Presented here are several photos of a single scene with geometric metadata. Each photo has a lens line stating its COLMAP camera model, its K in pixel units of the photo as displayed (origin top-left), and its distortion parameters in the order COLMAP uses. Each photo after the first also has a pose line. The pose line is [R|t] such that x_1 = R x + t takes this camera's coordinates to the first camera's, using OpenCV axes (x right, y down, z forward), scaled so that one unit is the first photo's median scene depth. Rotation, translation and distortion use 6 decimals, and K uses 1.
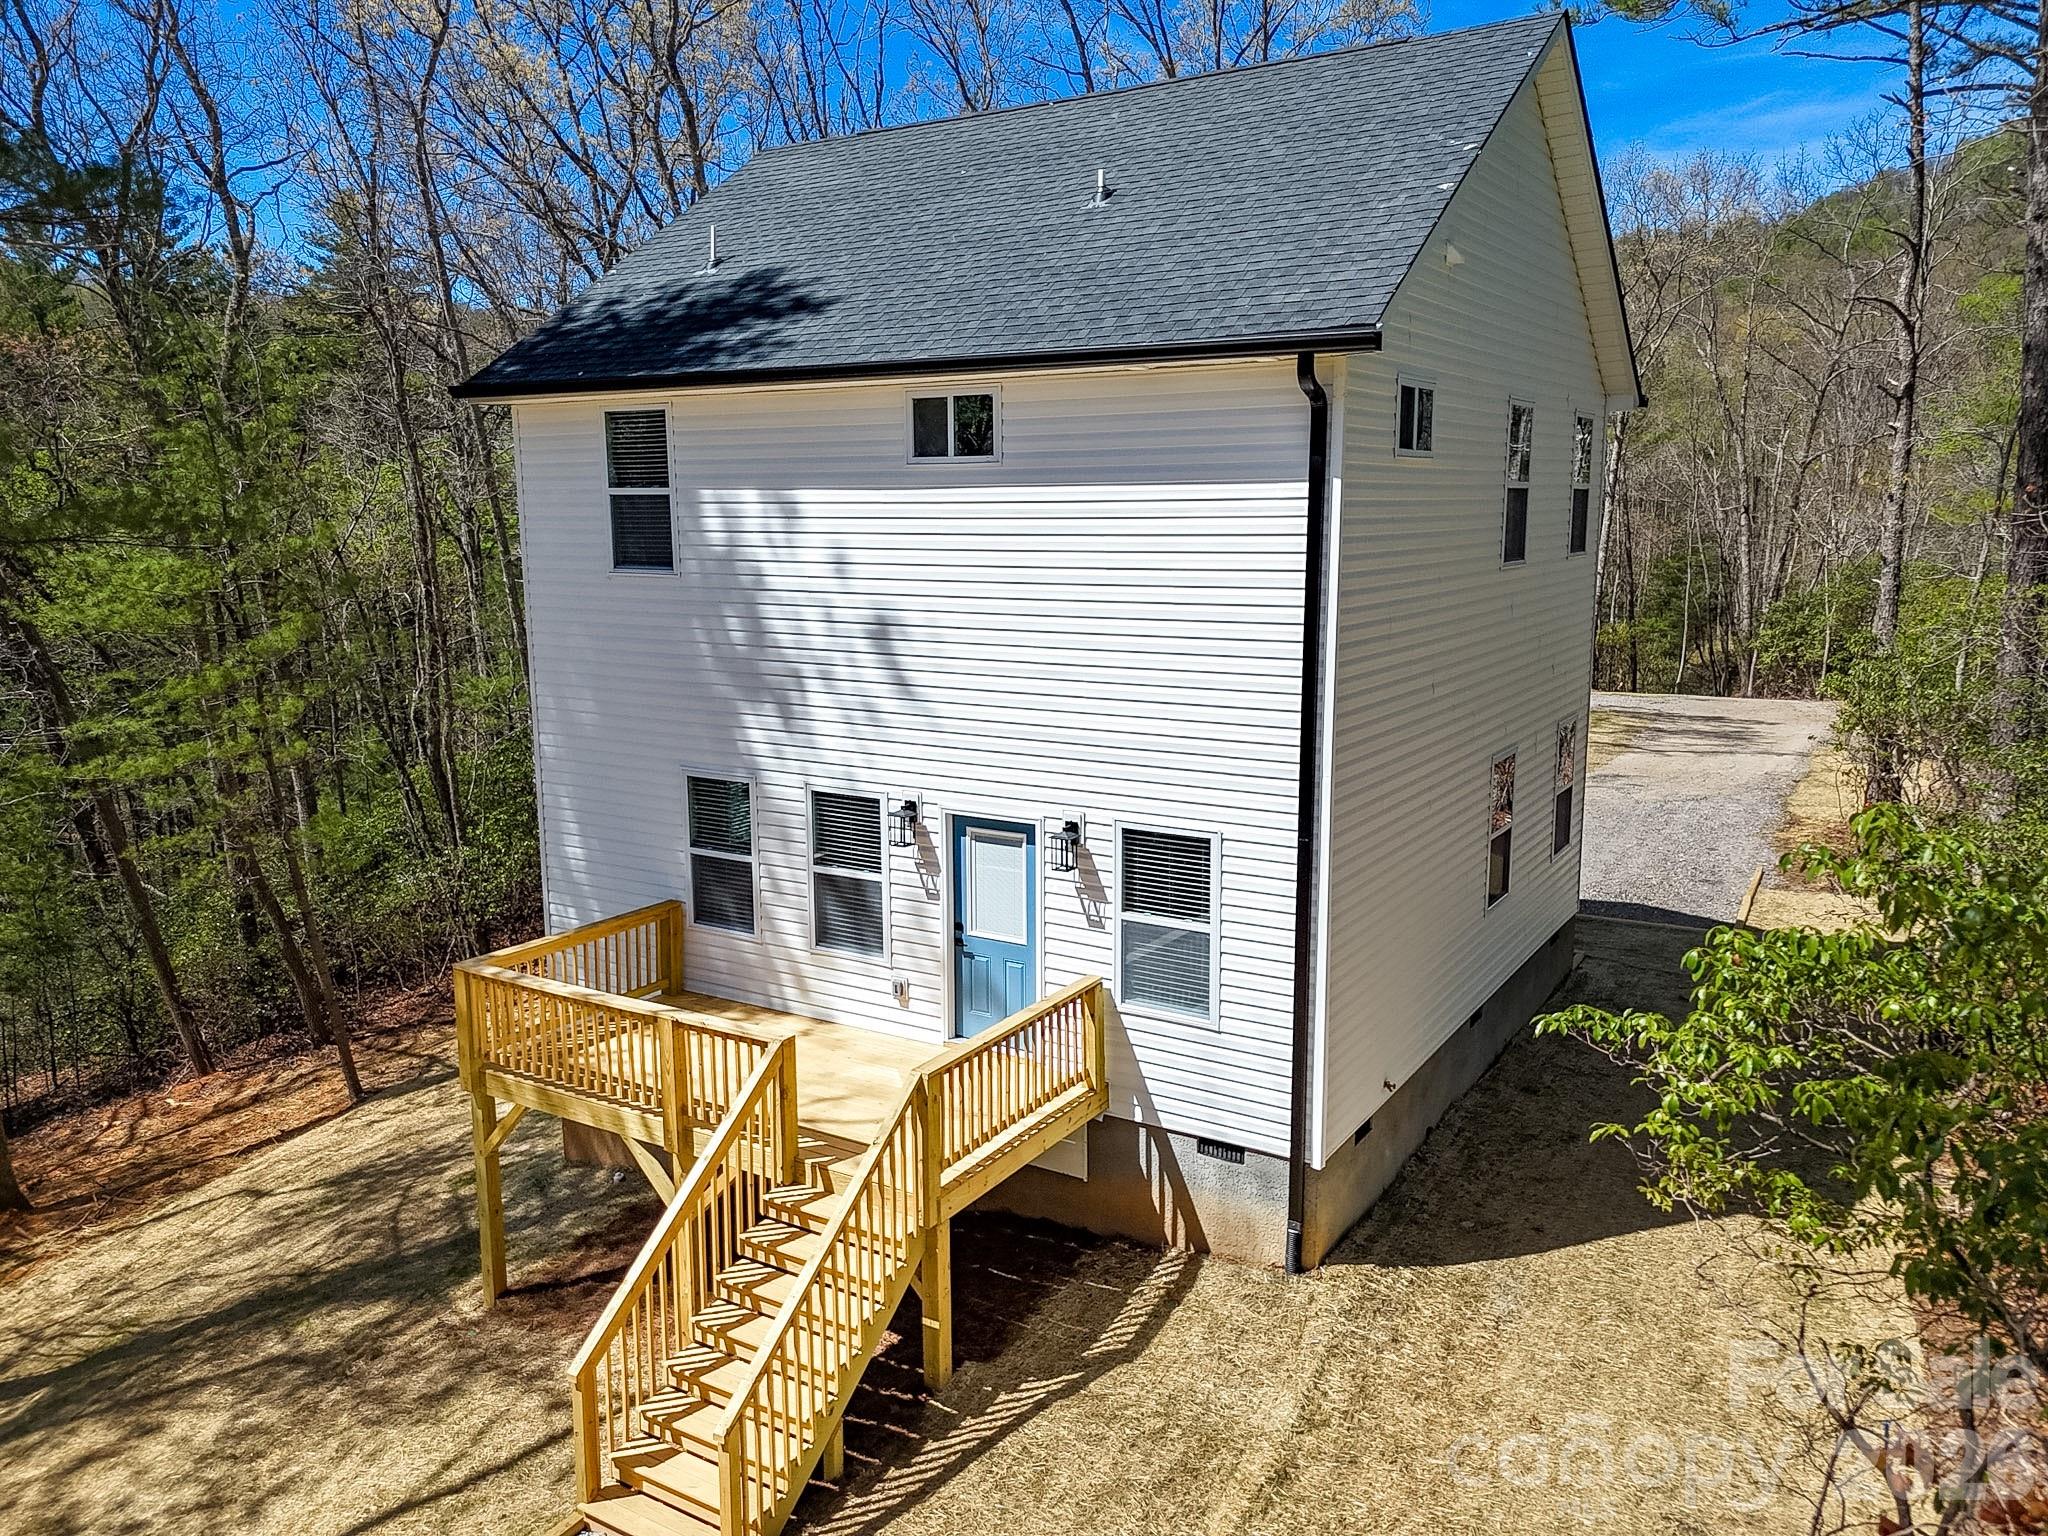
lens RADIAL K [[1501.2, 0, 1040.1], [0, 1501.2, 765.7], [0, 0, 1]] dist [0.075948, -0.119950]
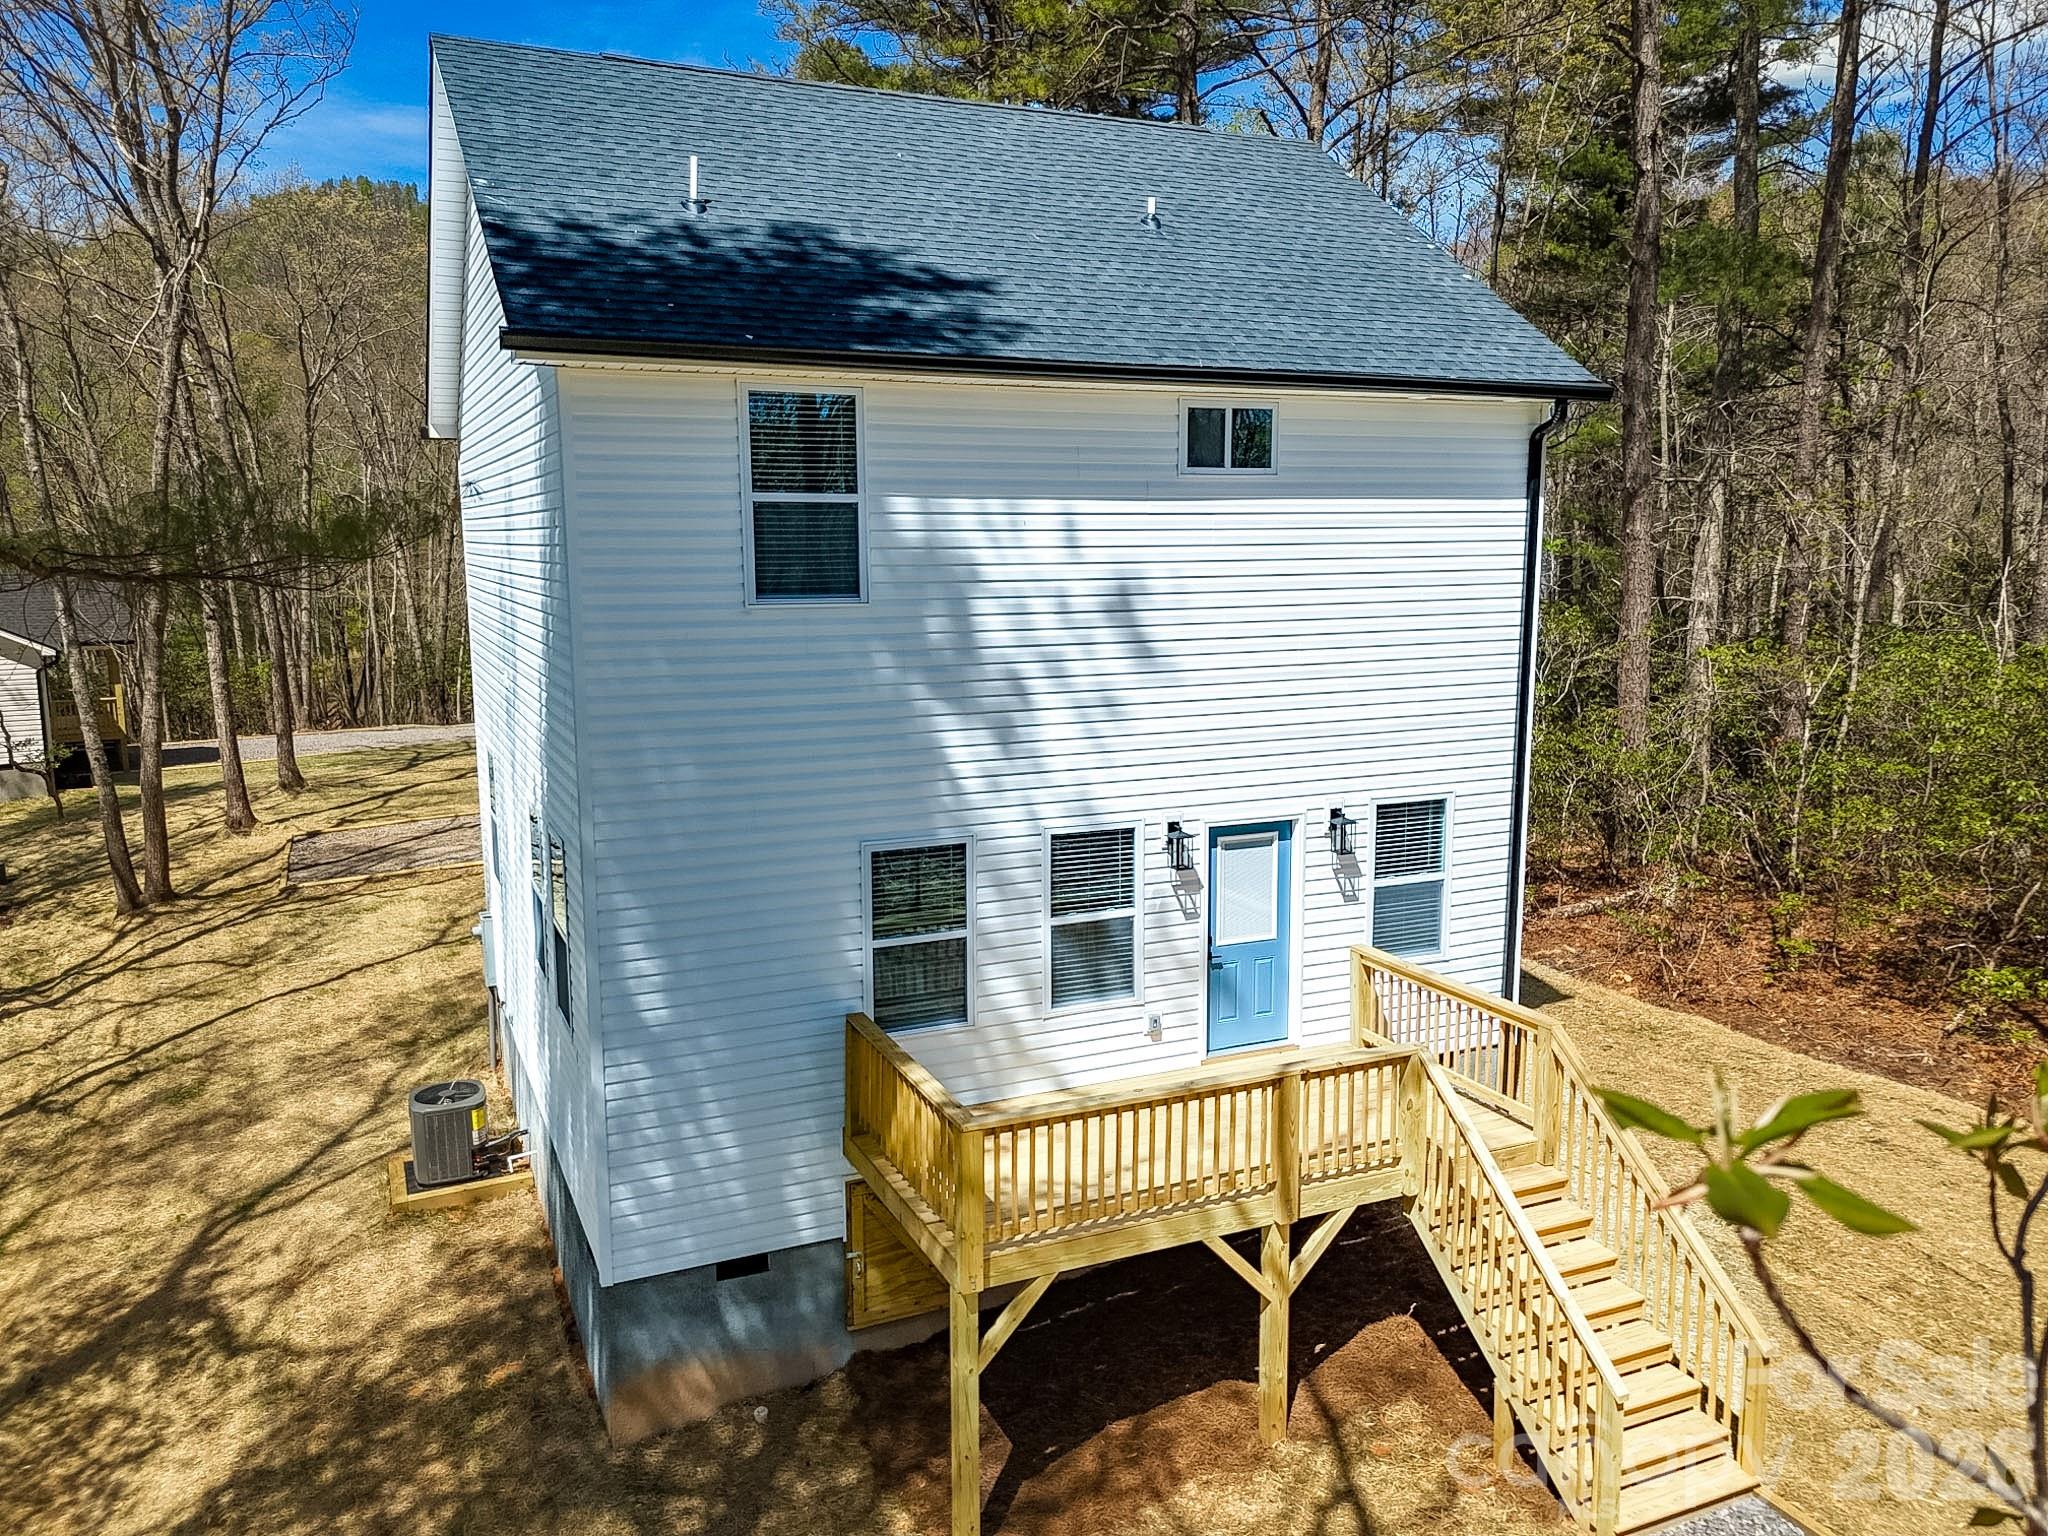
lens RADIAL K [[1501.2, 0, 1040.1], [0, 1501.2, 765.7], [0, 0, 1]] dist [0.075948, -0.119950]
pose [[0.569449, -0.123676, 0.812670, -0.941288], [0.142577, 0.988493, 0.050528, -0.075453], [-0.809568, 0.087095, 0.580530, 0.519307]]
